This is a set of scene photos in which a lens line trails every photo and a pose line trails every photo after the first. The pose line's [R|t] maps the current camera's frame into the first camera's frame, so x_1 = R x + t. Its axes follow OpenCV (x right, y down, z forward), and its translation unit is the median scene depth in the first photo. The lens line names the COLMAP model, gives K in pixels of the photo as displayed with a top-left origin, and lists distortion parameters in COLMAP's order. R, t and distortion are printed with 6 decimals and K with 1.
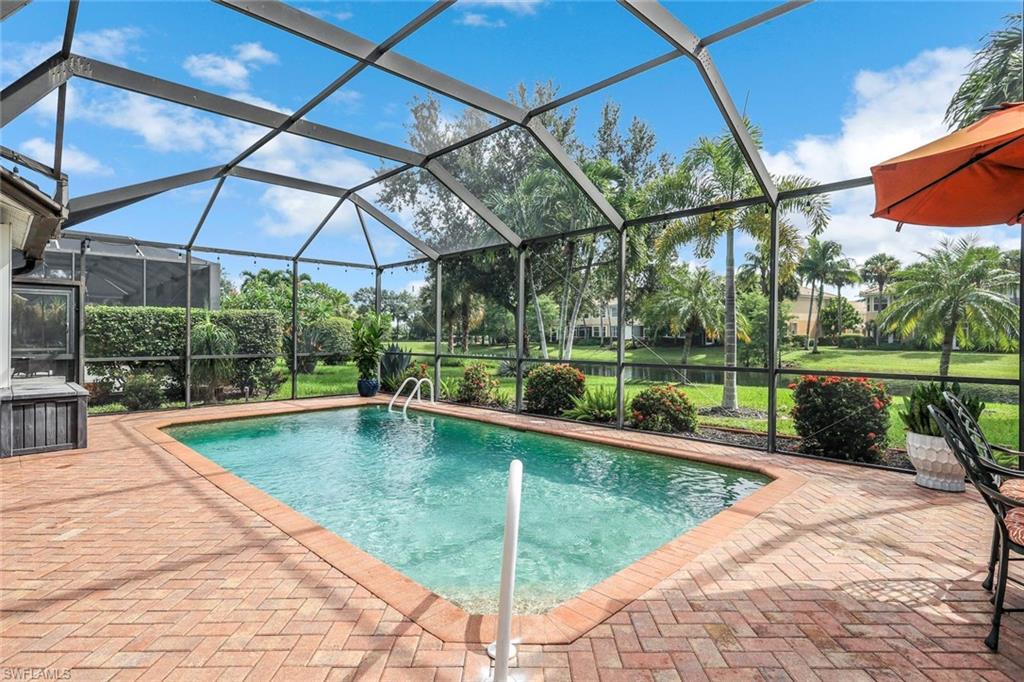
lens RADIAL K [[507.1, 0, 510.6], [0, 507.1, 341.3], [0, 0, 1]] dist [0.005942, 0.000371]
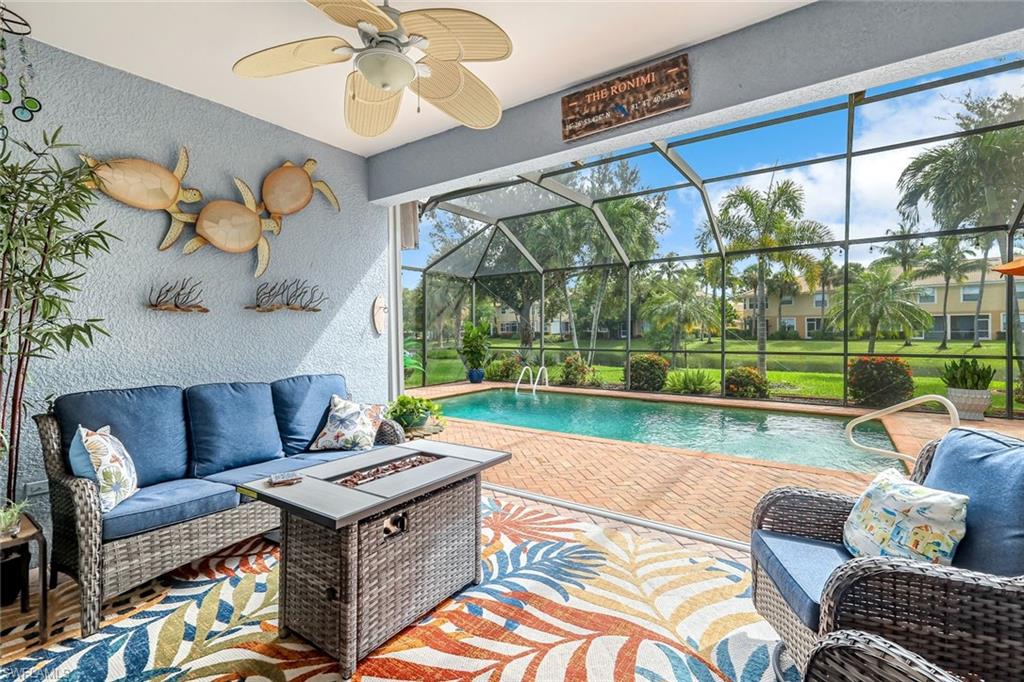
lens RADIAL K [[460.1, 0, 509.0], [0, 460.1, 334.5], [0, 0, 1]] dist [0.011516, -0.000101]
pose [[0.983986, -0.010799, 0.177920, -0.403523], [0.011260, 0.999935, -0.001580, -0.006396], [-0.177892, 0.003558, 0.984044, -0.115407]]
